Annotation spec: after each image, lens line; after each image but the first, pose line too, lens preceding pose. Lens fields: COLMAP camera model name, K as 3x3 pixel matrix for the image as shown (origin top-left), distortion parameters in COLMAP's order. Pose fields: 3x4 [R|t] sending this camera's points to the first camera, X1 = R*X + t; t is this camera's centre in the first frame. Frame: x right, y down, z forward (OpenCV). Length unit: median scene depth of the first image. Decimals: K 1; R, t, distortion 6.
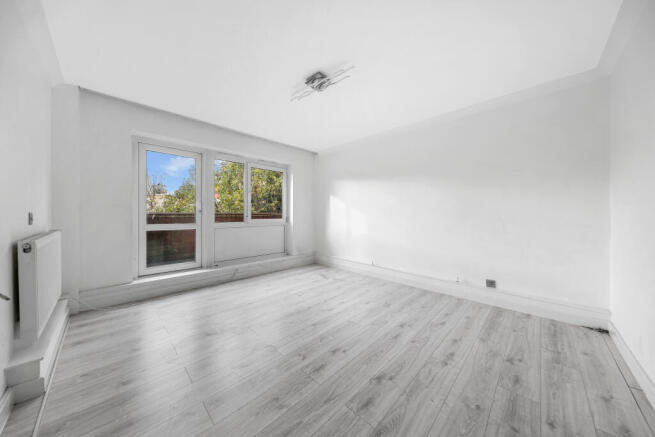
lens RADIAL K [[217.5, 0, 329.3], [0, 217.5, 215.4], [0, 0, 1]] dist [0.006531, 0.000003]
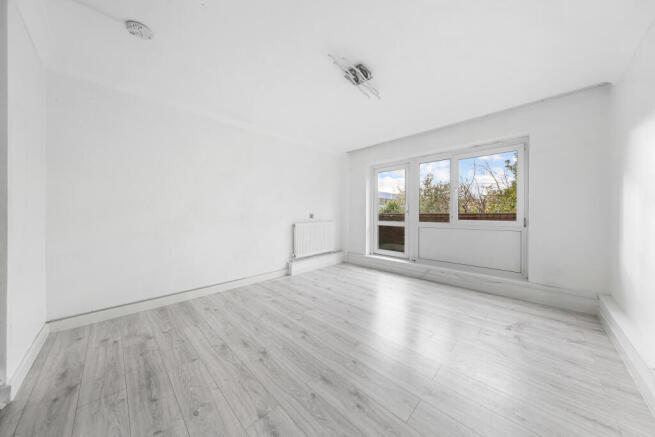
lens RADIAL K [[217.5, 0, 329.0], [0, 217.5, 216.6], [0, 0, 1]] dist [0.006531, 0.000003]
pose [[-0.016060, 0.008675, -0.999833, 0.668465], [-0.008832, 0.999922, 0.008817, 0.000778], [0.999832, 0.008972, -0.015982, 0.656001]]
